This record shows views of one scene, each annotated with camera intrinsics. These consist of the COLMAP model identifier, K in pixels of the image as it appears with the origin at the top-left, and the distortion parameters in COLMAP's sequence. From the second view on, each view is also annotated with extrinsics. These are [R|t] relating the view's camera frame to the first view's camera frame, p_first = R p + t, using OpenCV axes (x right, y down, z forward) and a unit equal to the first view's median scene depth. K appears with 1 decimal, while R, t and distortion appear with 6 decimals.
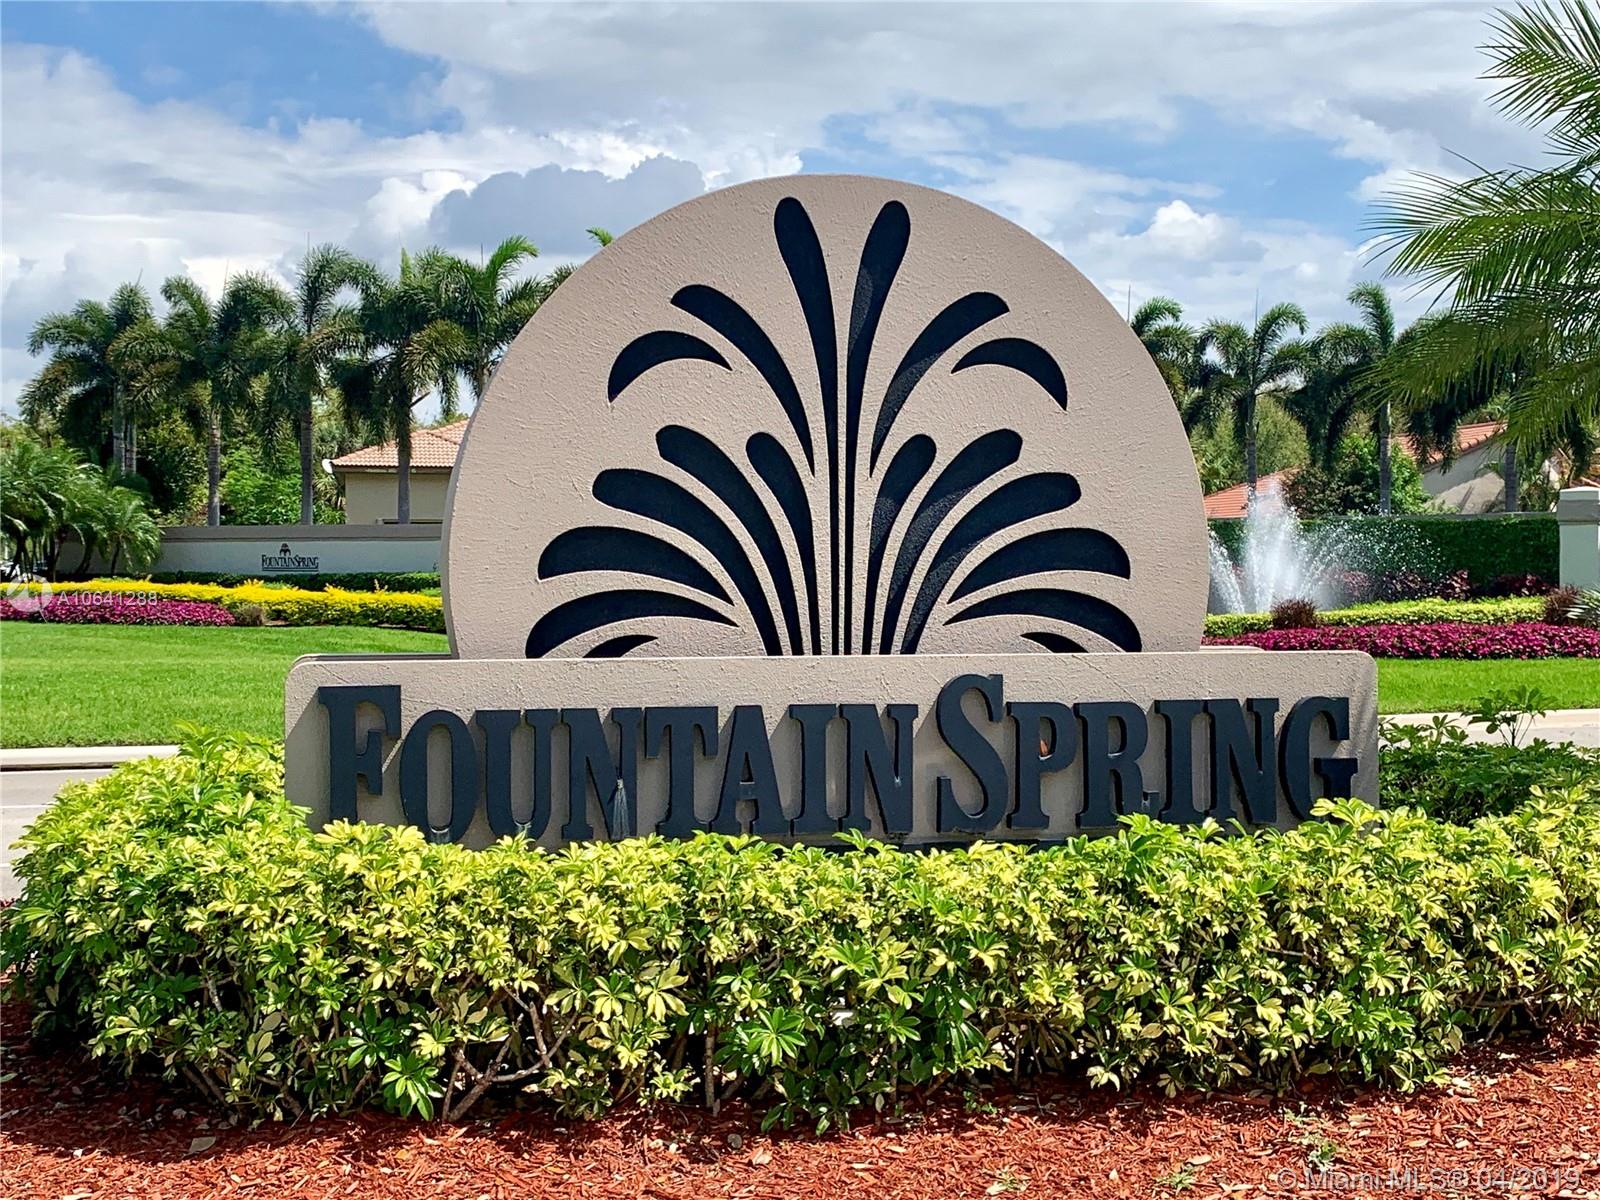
lens RADIAL K [[2216.8, 0, 802.6], [0, 2216.8, 605.1], [0, 0, 1]] dist [0.205099, 0.000000]
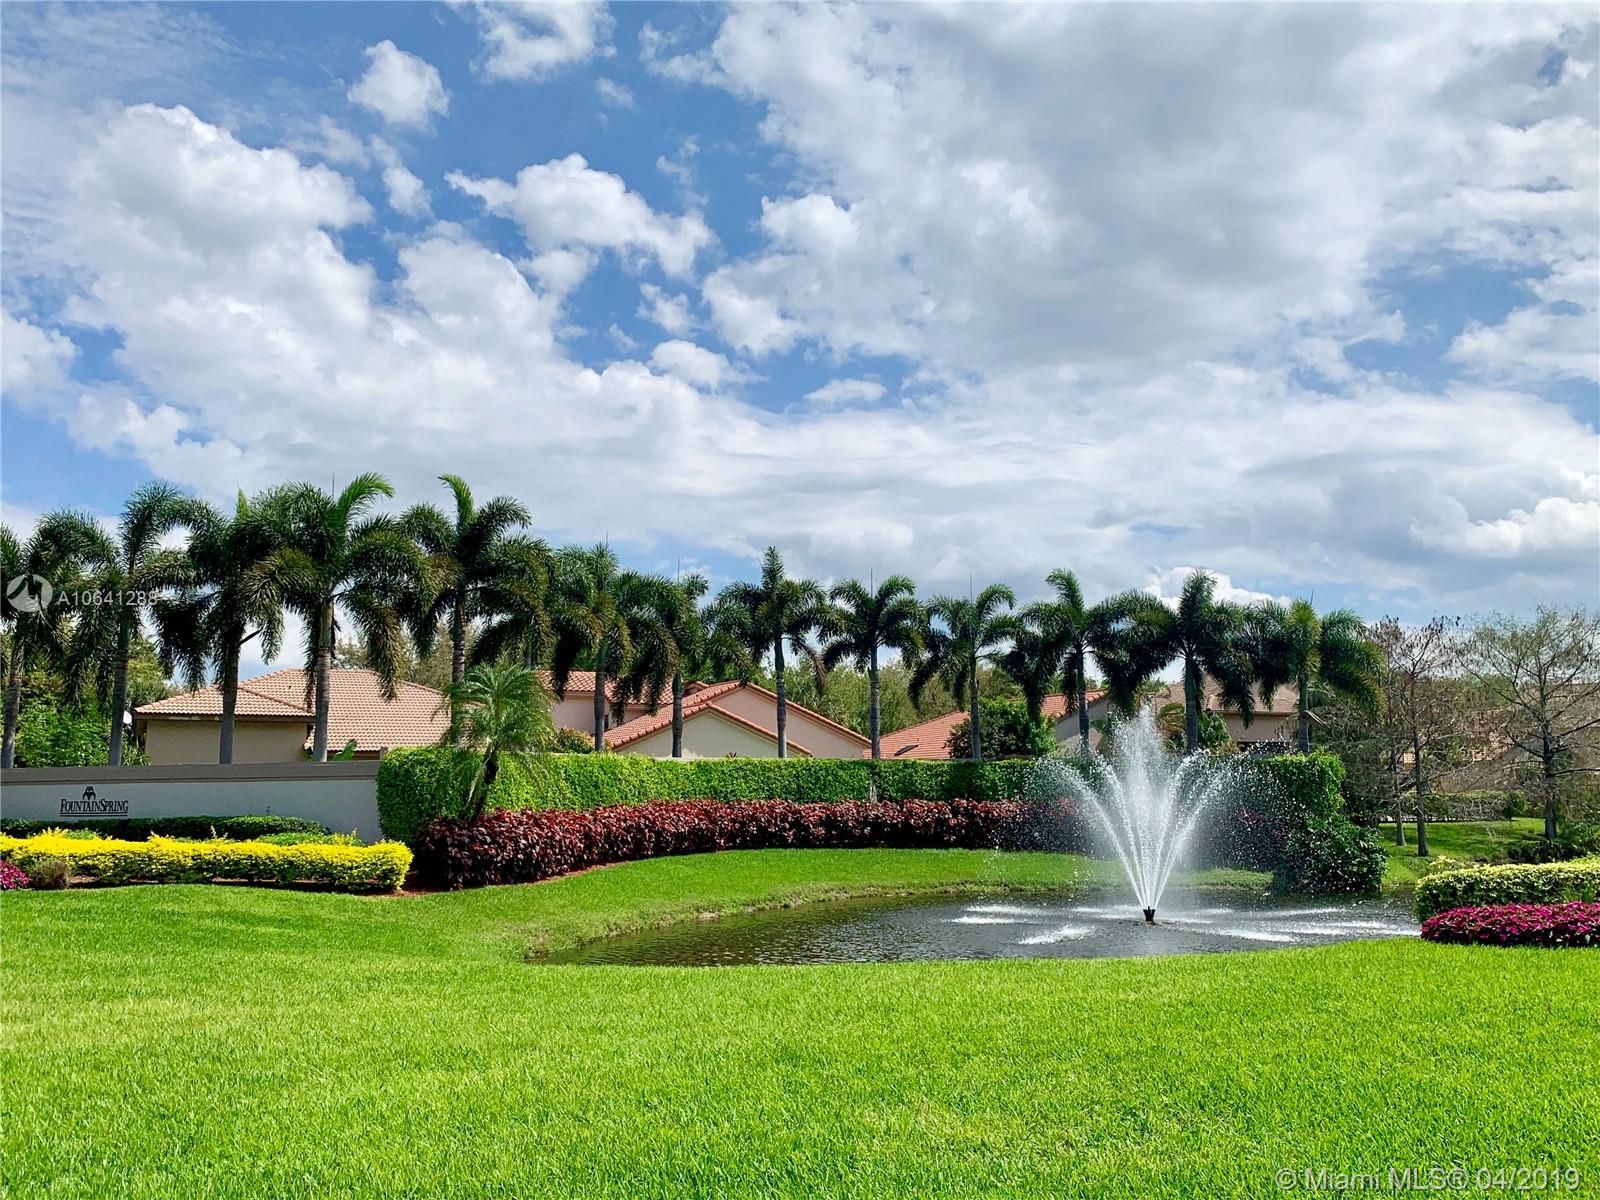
lens RADIAL K [[1357.3, 0, 805.9], [0, 1357.3, 587.5], [0, 0, 1]] dist [0.009190, -0.017377]
pose [[0.962586, 0.030189, 0.269289, -0.099396], [0.017659, 0.984673, -0.173513, -0.005824], [-0.270400, 0.171776, 0.947300, 0.372965]]
